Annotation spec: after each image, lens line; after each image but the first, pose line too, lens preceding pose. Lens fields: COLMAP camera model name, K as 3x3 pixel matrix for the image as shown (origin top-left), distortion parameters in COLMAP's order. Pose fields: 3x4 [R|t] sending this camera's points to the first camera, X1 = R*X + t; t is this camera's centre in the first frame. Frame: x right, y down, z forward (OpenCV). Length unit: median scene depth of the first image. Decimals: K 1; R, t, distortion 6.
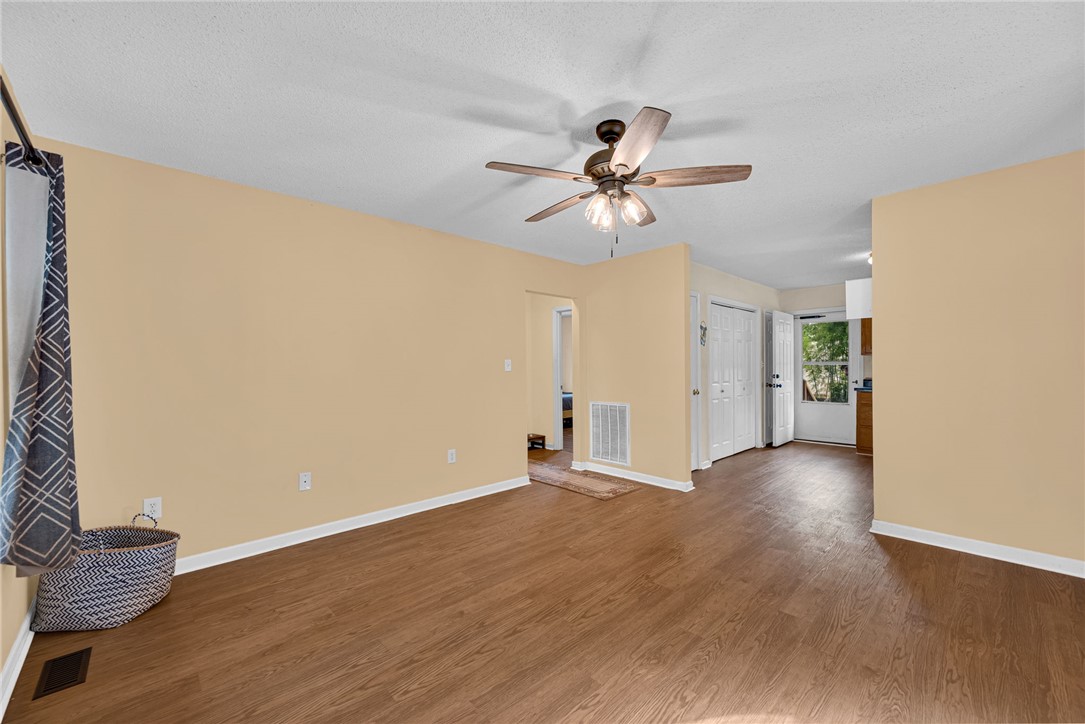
lens RADIAL K [[430.1, 0, 544.6], [0, 430.1, 366.3], [0, 0, 1]] dist [0.000775, 0.000078]
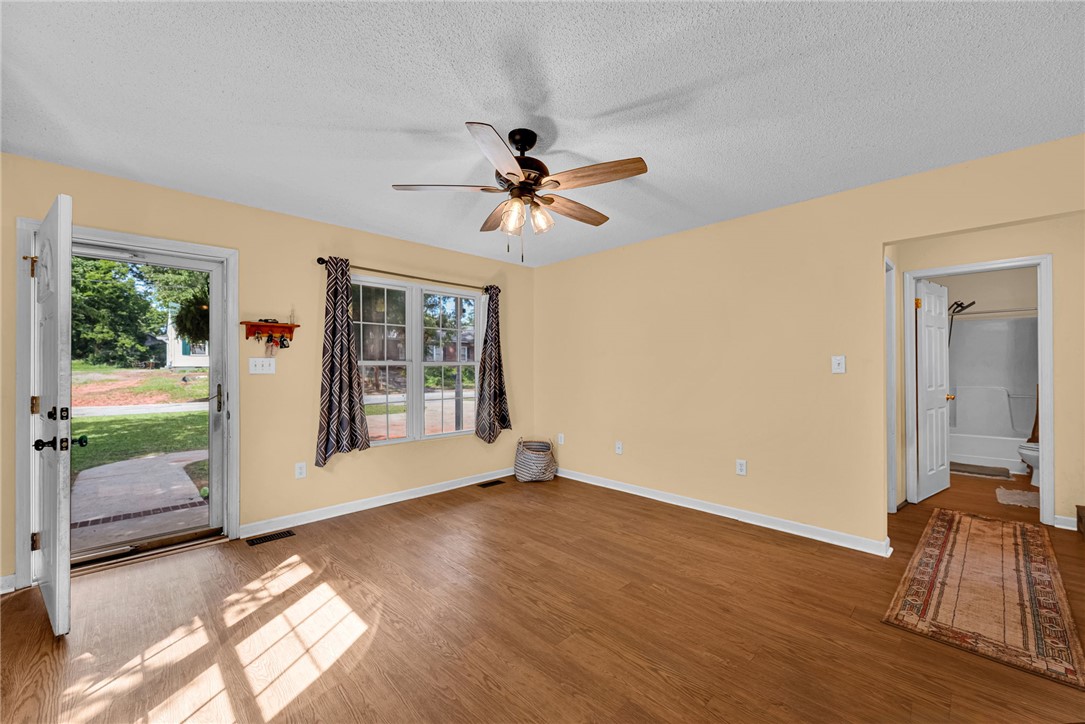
lens RADIAL K [[430.1, 0, 544.6], [0, 430.1, 366.3], [0, 0, 1]] dist [0.000775, 0.000078]
pose [[0.008044, 0.004190, -0.999959, 1.073013], [0.005128, 0.999978, 0.004231, -0.008265], [0.999954, -0.005162, 0.008023, 0.944855]]
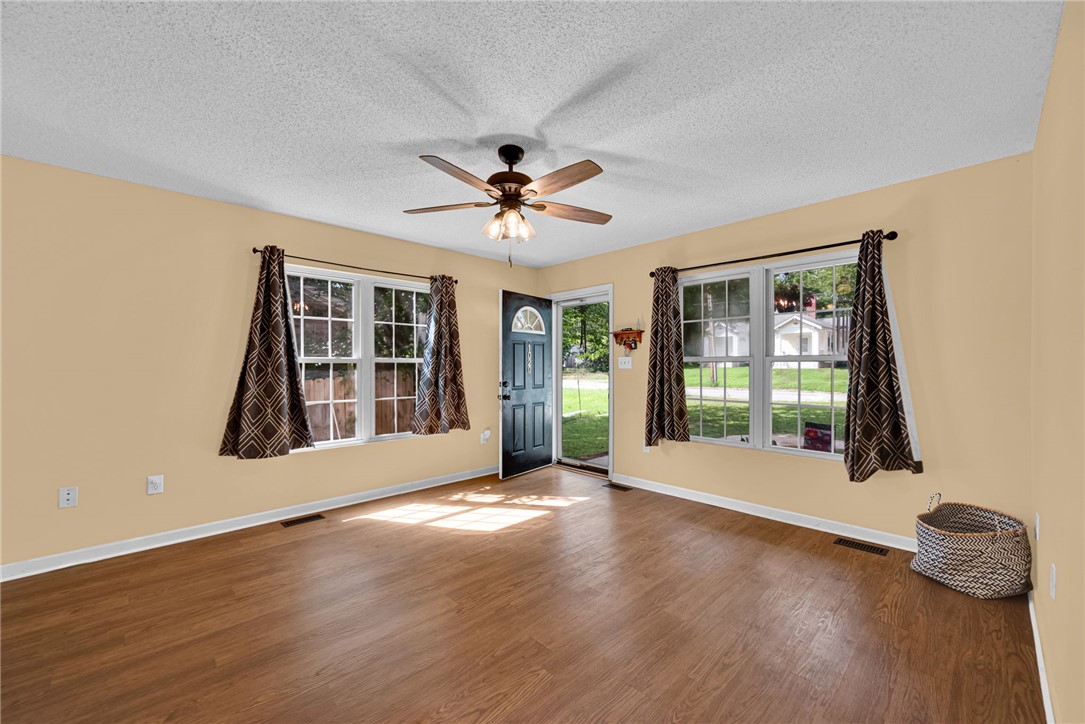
lens RADIAL K [[428.0, 0, 545.8], [0, 428.0, 367.3], [0, 0, 1]] dist [-0.000094, 0.000217]
pose [[-0.999941, 0.010556, -0.002629, 0.065244], [0.010550, 0.999942, 0.002269, 0.002762], [0.002653, 0.002241, -0.999994, 1.913068]]
